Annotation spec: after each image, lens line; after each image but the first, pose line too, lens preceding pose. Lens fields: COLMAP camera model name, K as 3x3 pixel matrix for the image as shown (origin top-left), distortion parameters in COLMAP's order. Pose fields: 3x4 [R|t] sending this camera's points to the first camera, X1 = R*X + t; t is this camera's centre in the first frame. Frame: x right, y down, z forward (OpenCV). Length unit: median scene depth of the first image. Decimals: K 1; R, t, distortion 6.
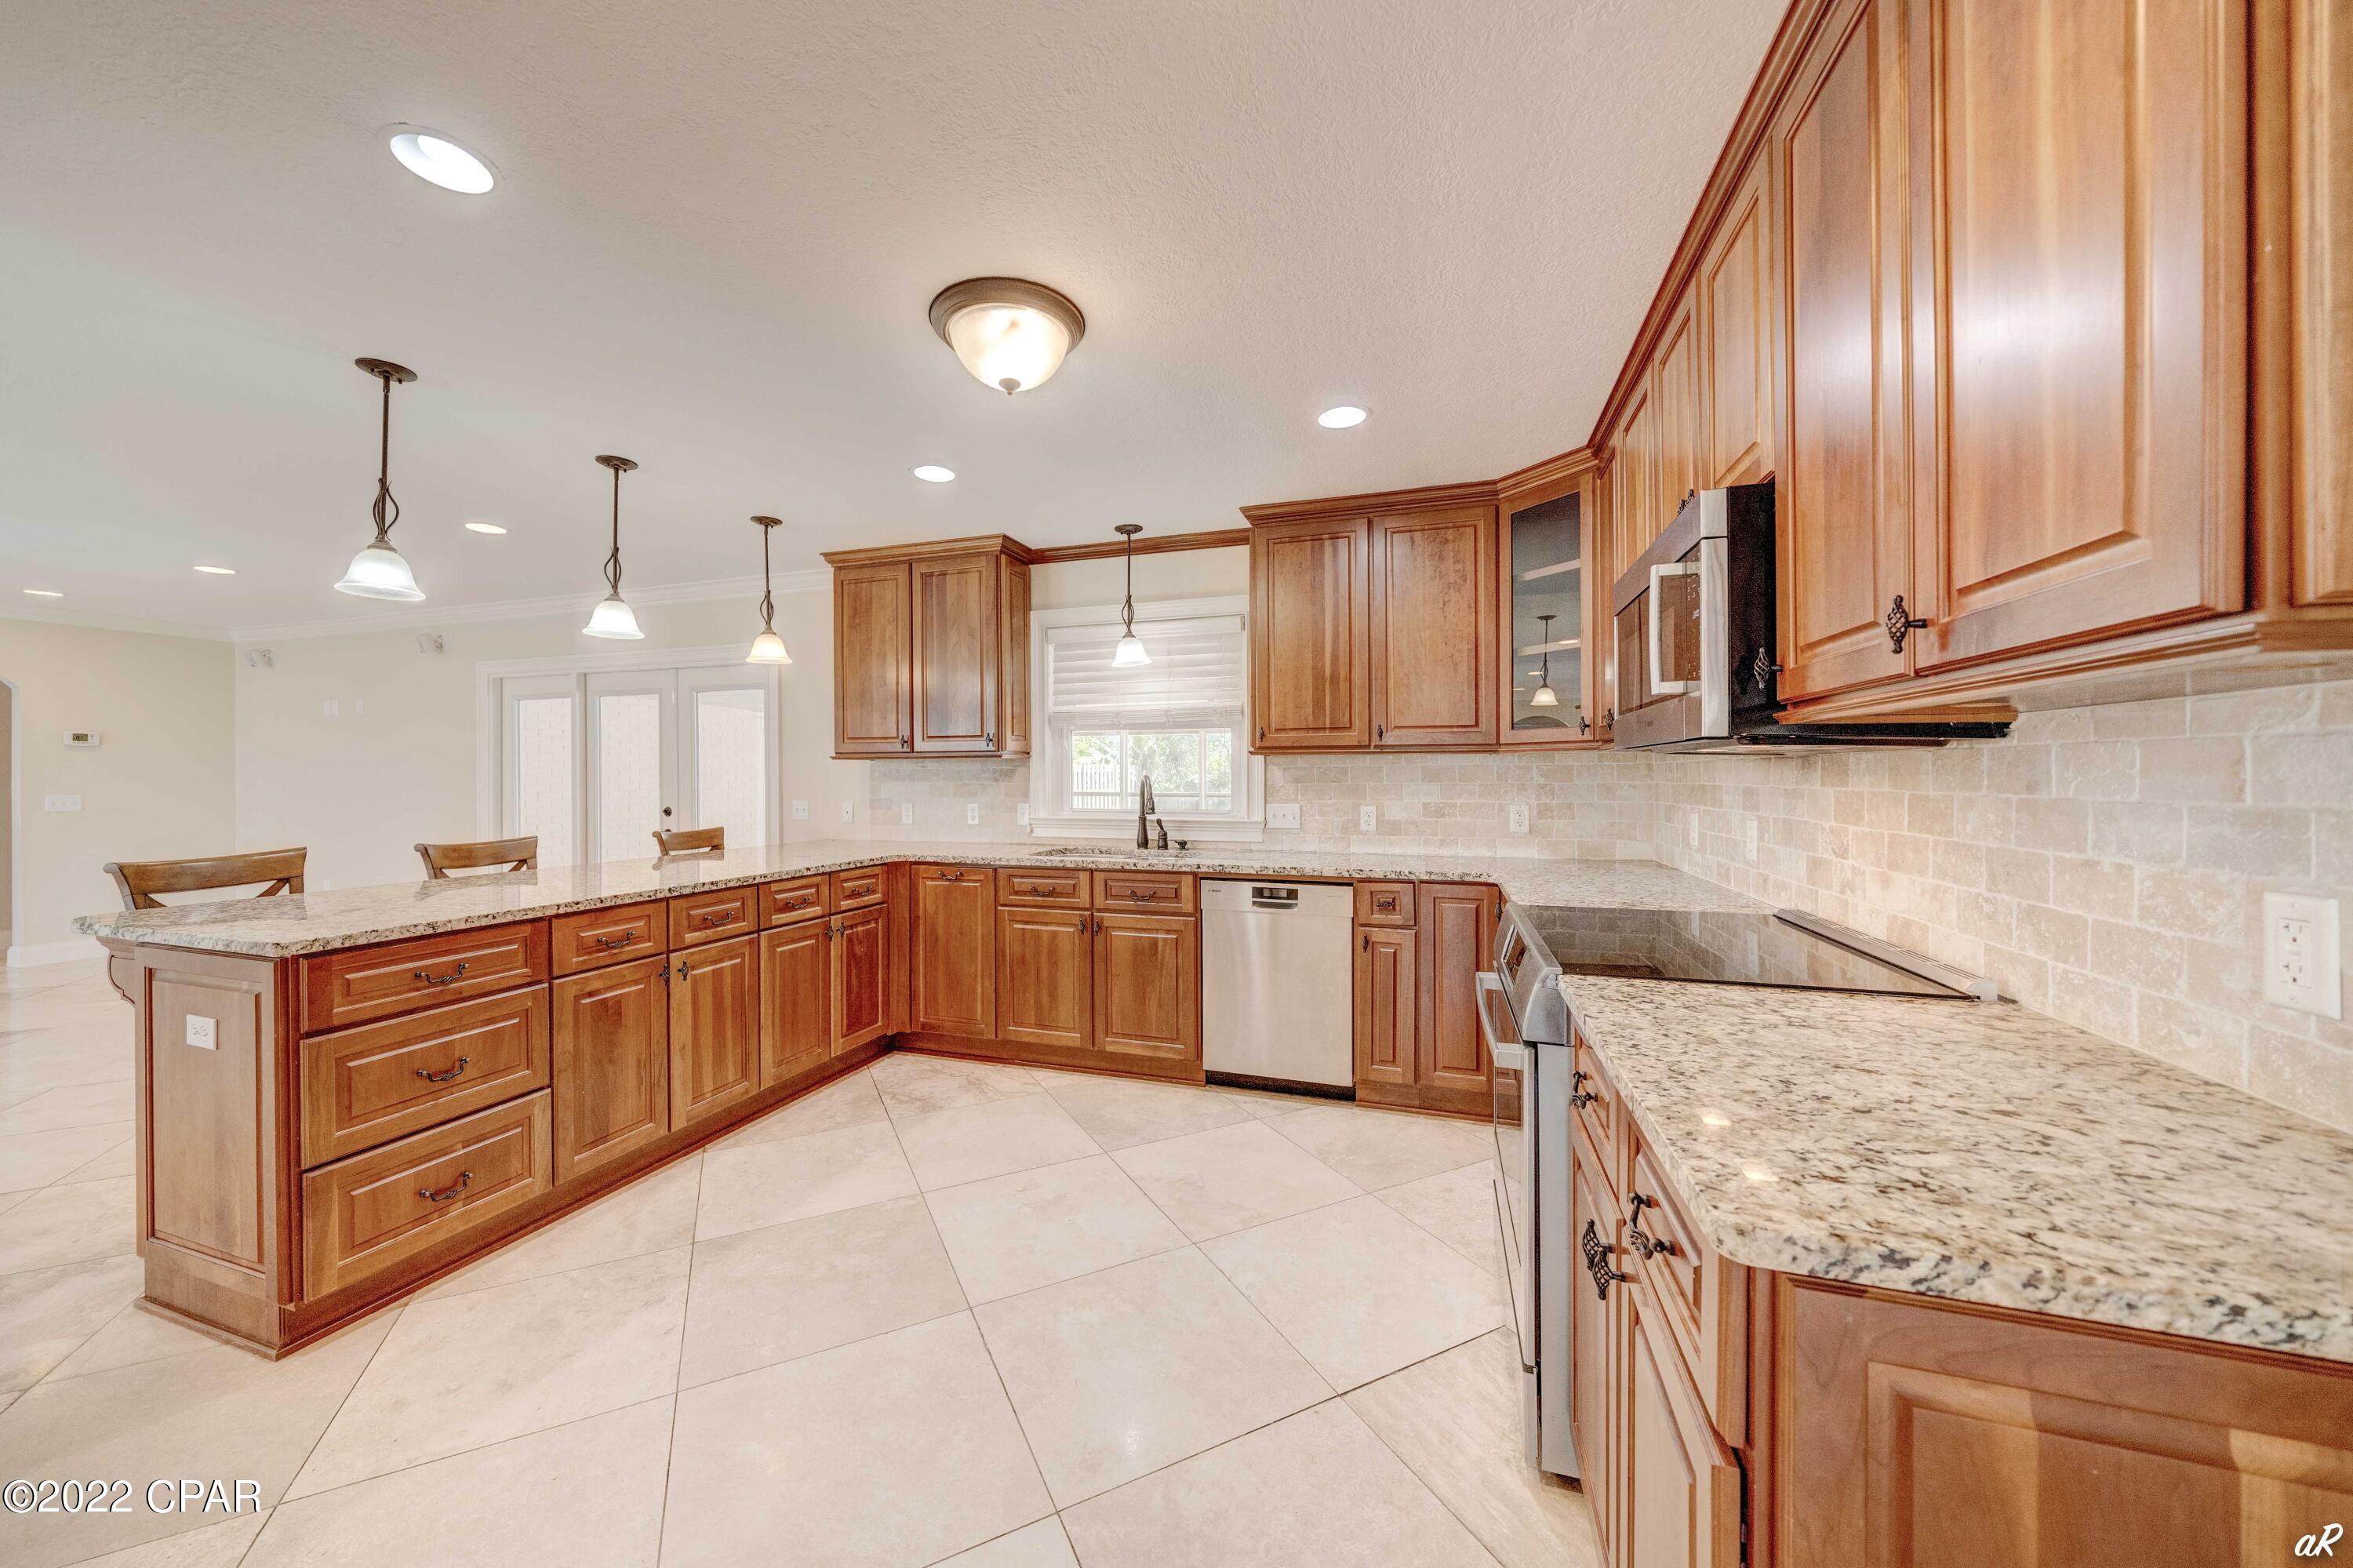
lens RADIAL K [[816.5, 0, 1147.3], [0, 816.5, 779.4], [0, 0, 1]] dist [0.001870, -0.000050]
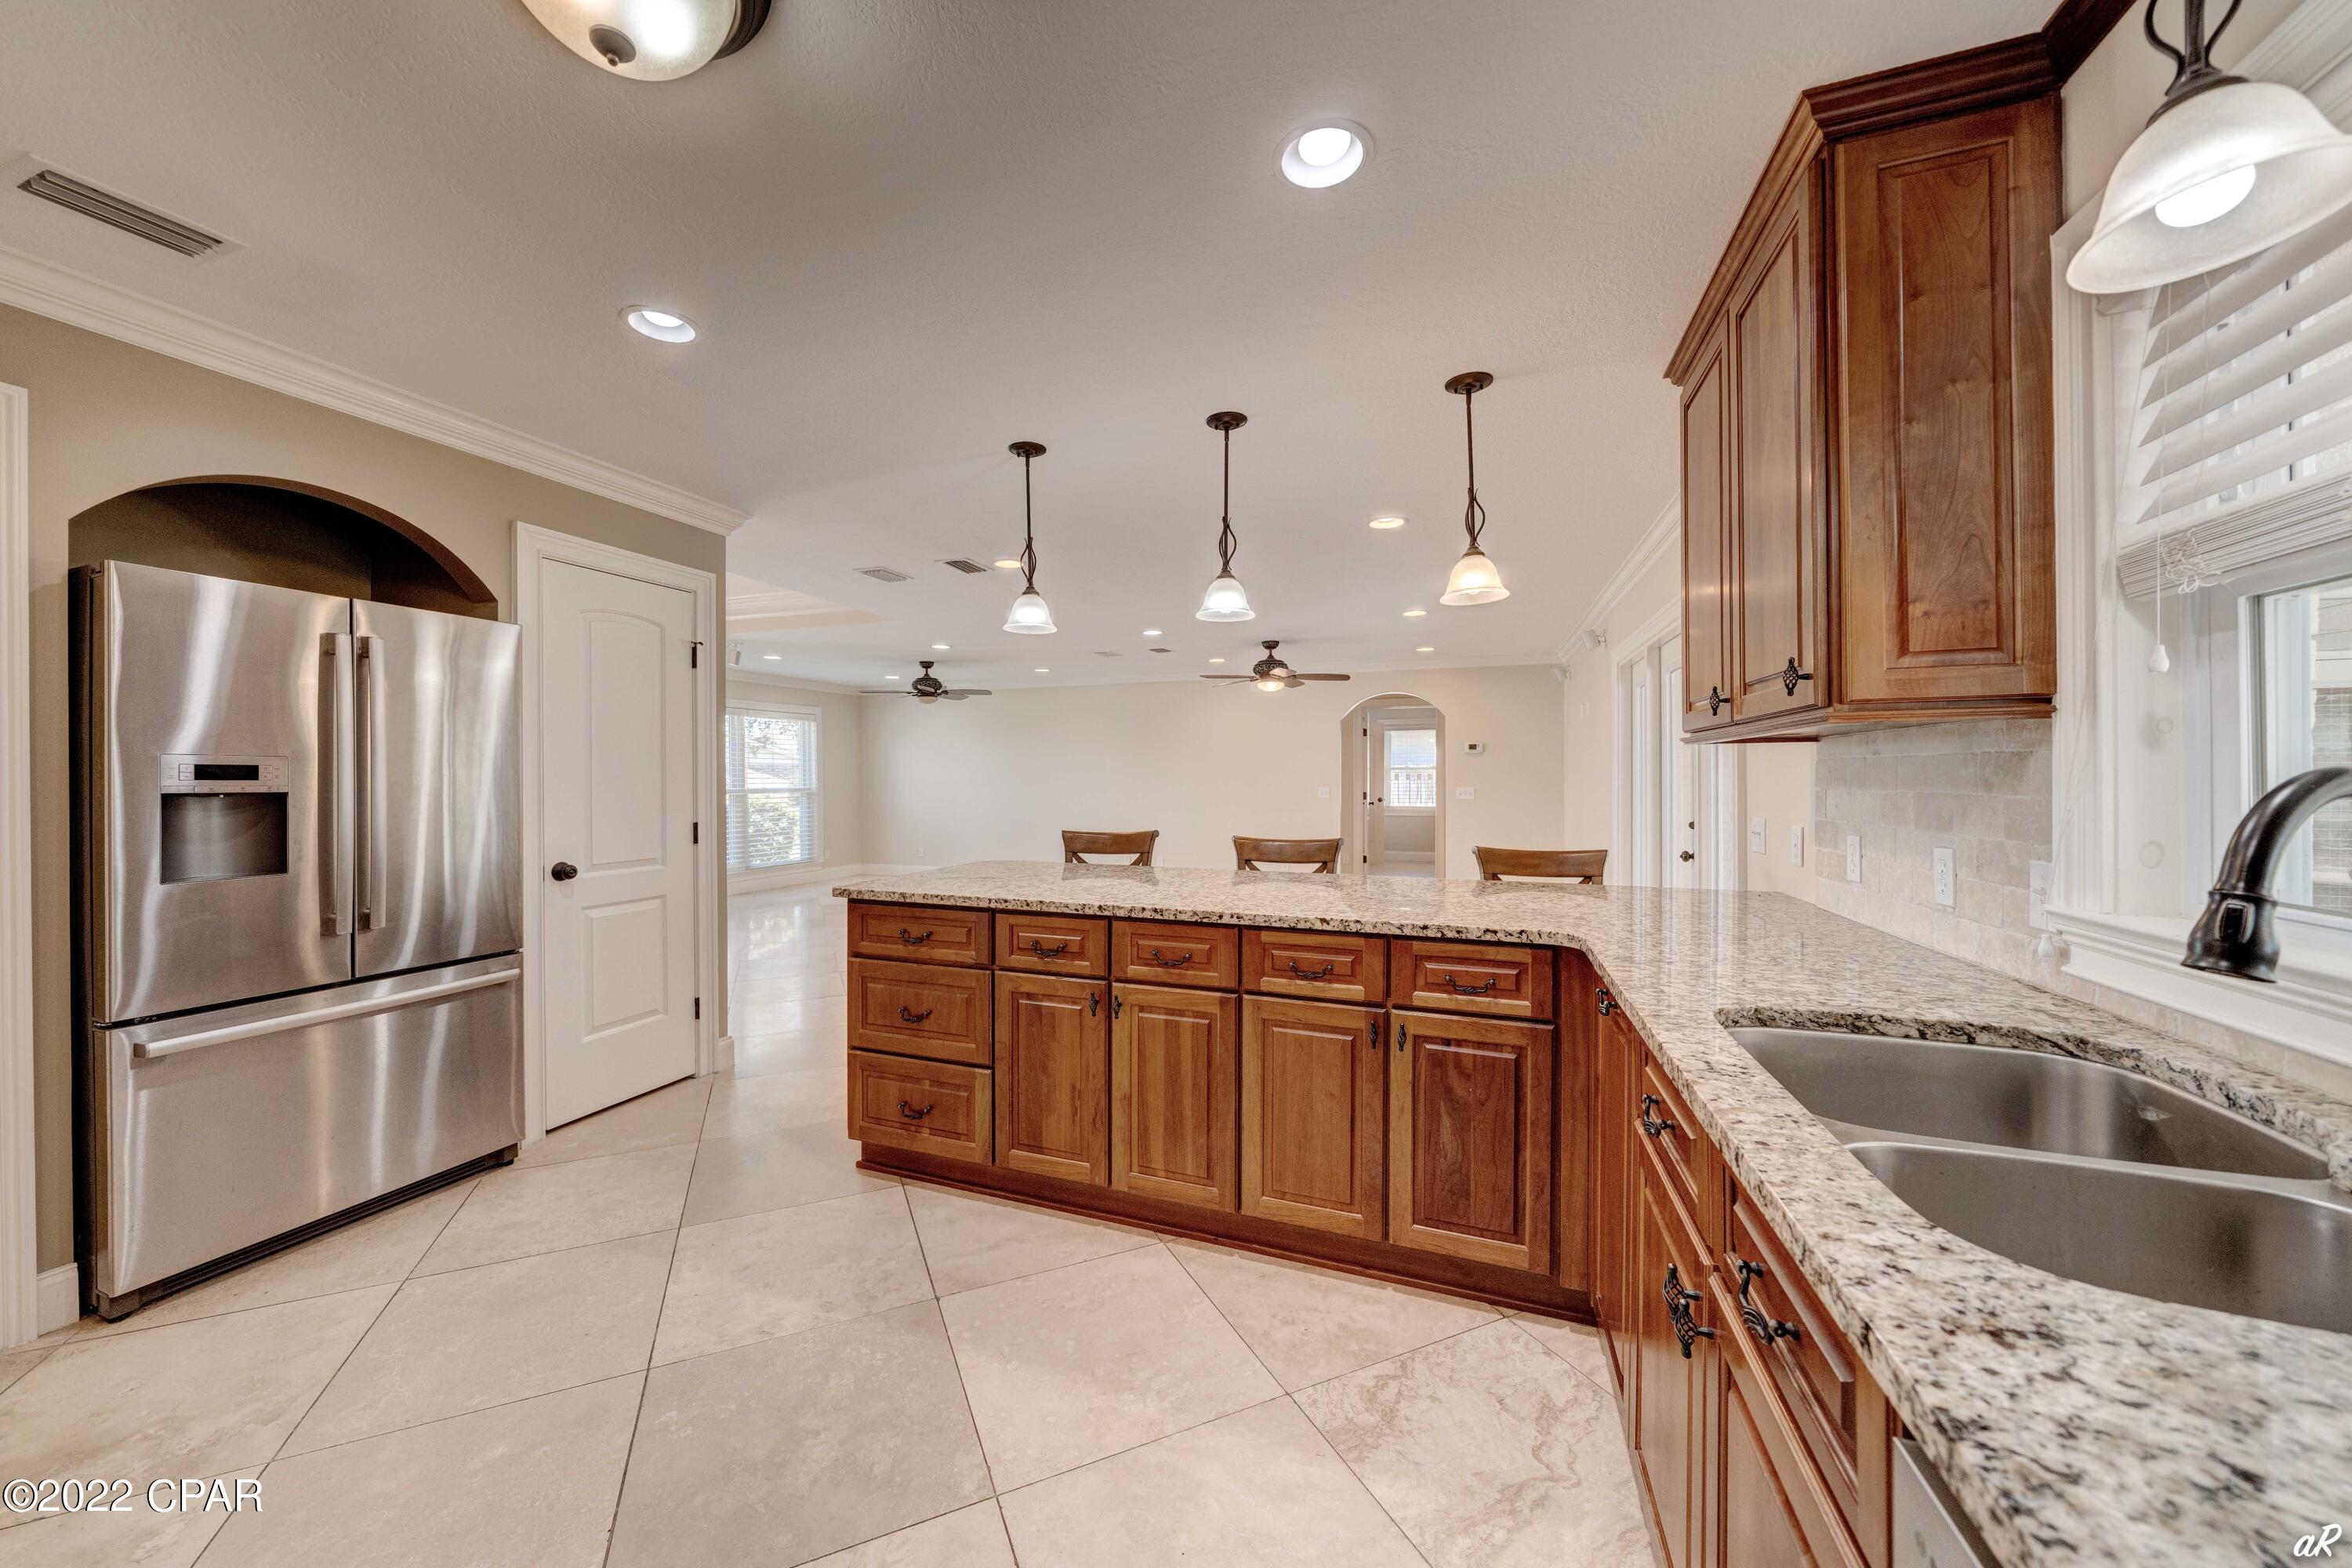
lens RADIAL K [[814.7, 0, 1153.3], [0, 814.7, 777.8], [0, 0, 1]] dist [-0.006829, -0.000101]
pose [[-0.033326, 0.003326, -0.999439, 0.216687], [-0.001054, 0.999994, 0.003363, -0.004202], [0.999444, 0.001165, -0.033322, 0.850526]]
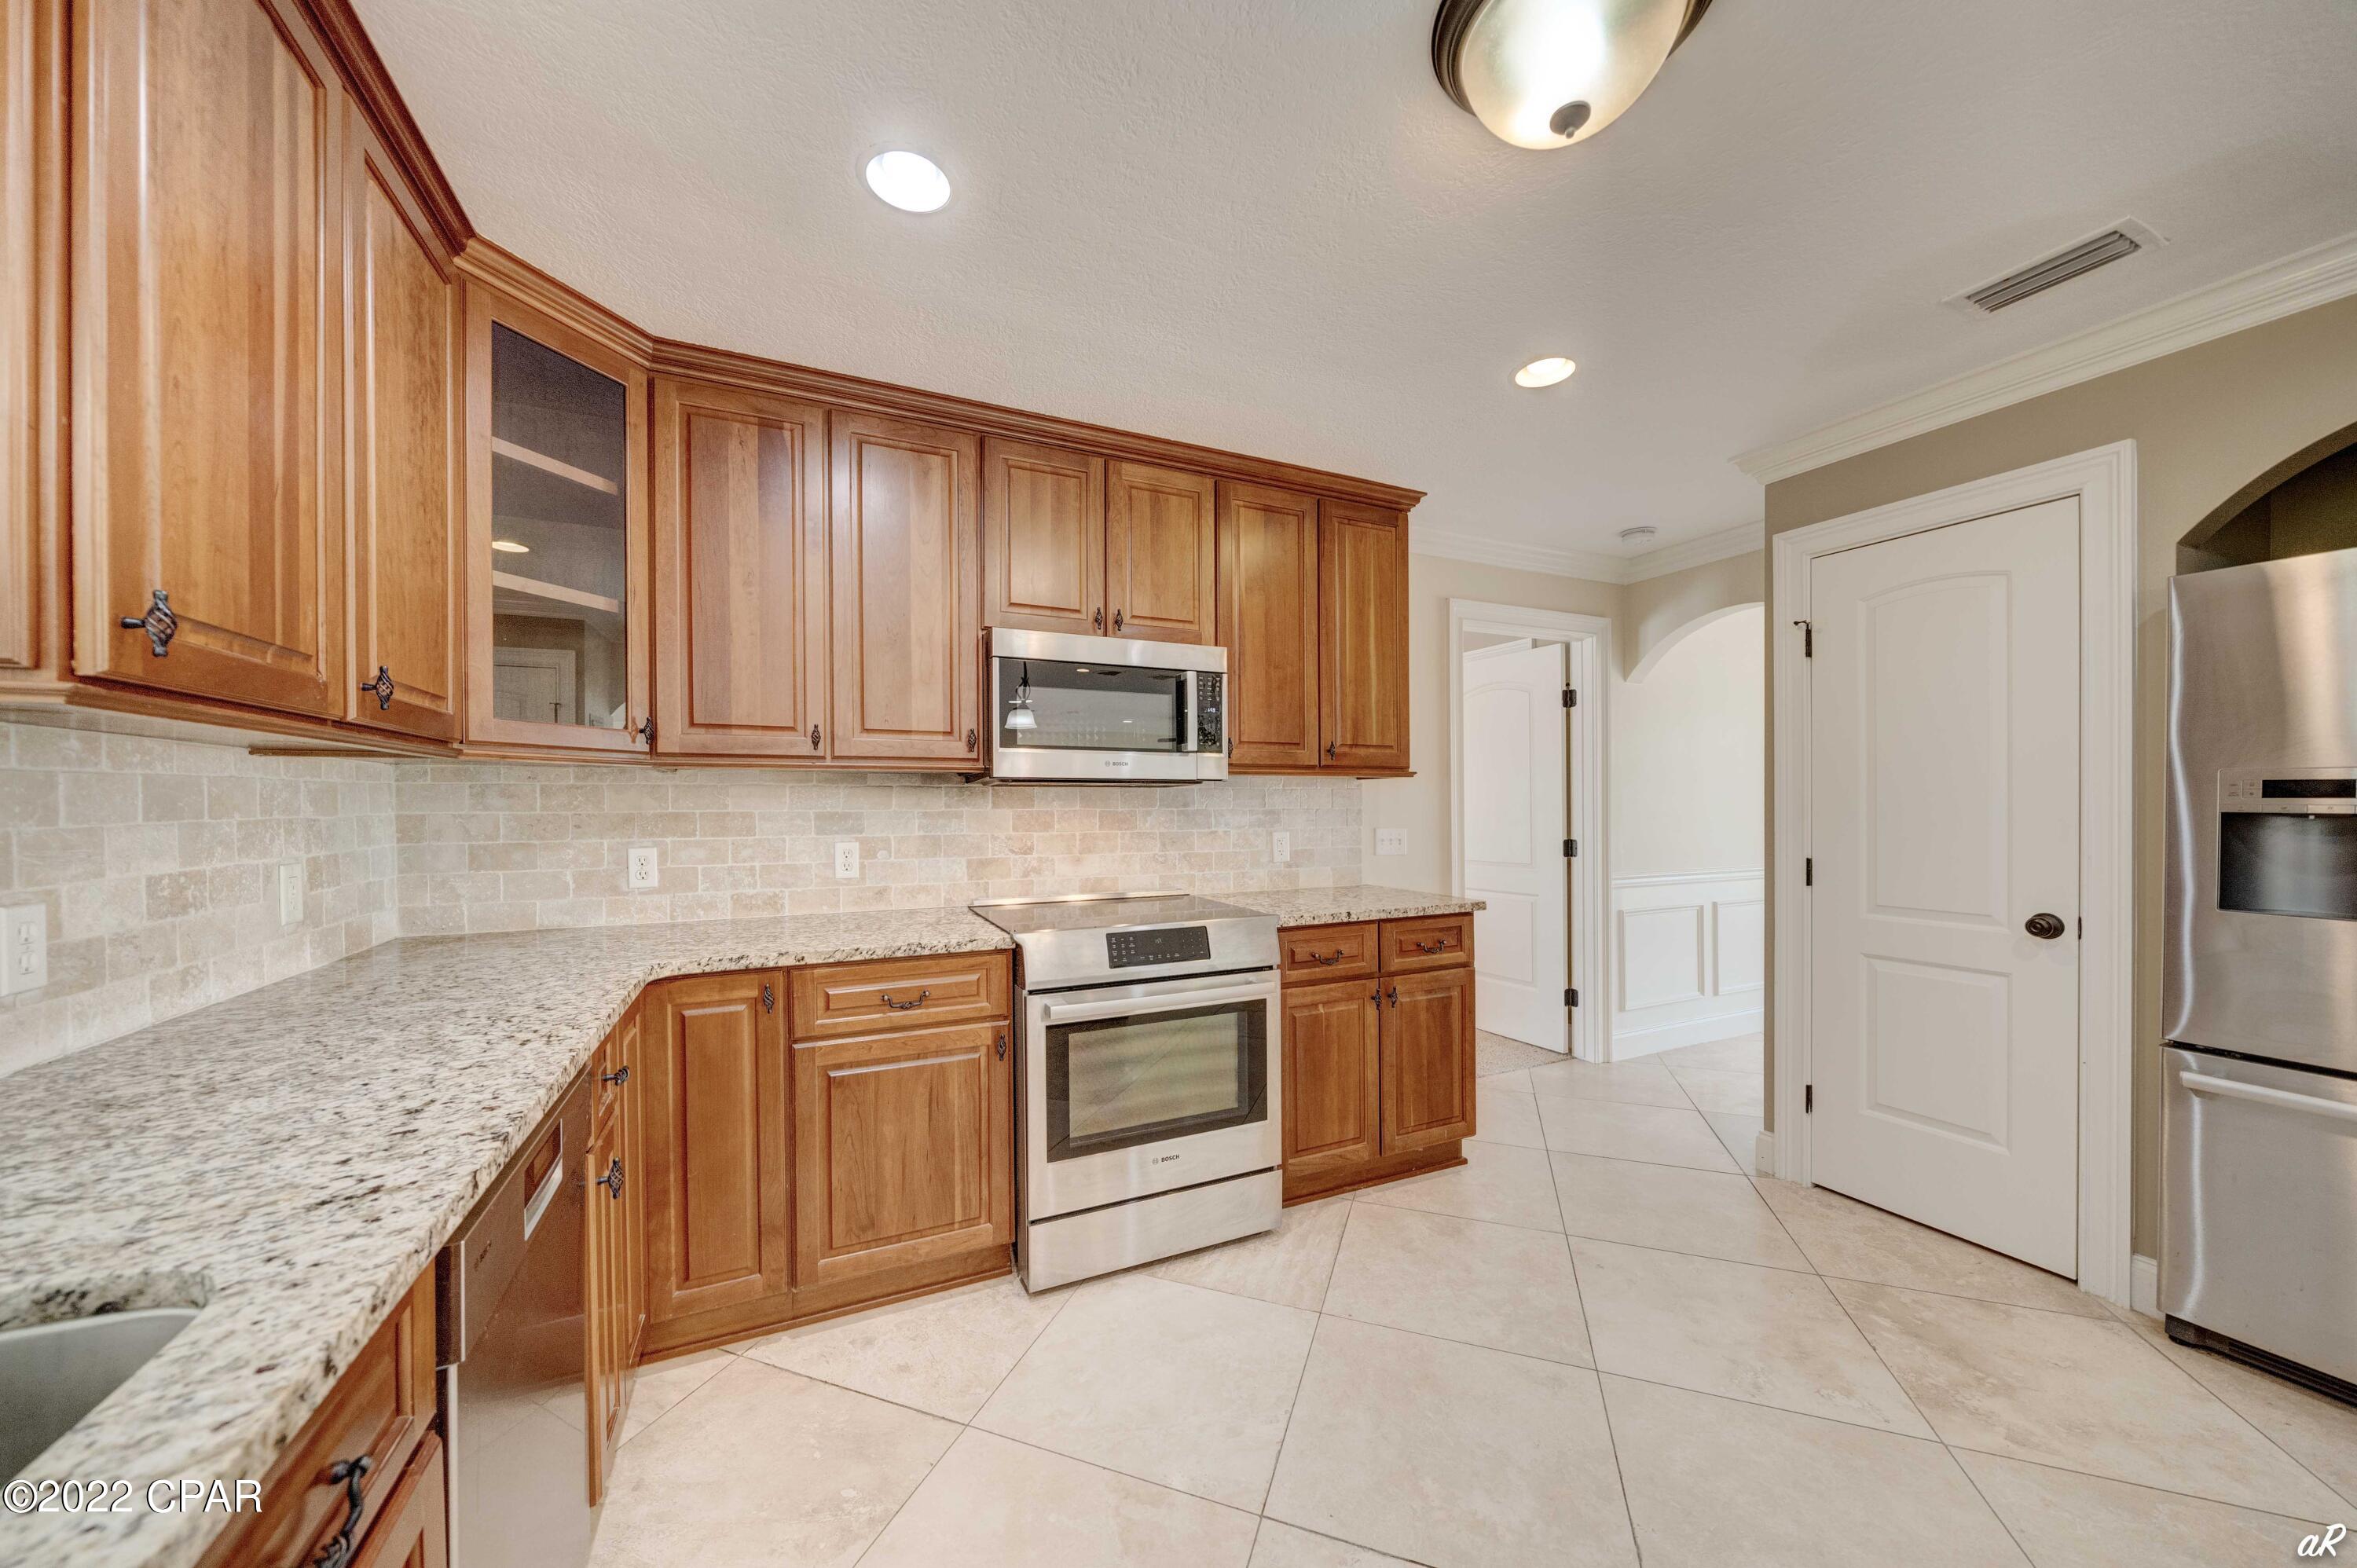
lens RADIAL K [[814.1, 0, 1166.9], [0, 814.1, 806.6], [0, 0, 1]] dist [-0.006419, -0.000116]
pose [[-0.690278, -0.001856, 0.723542, -0.238350], [0.006798, 0.999936, 0.009050, -0.003167], [-0.723512, 0.011166, -0.690221, 0.996535]]
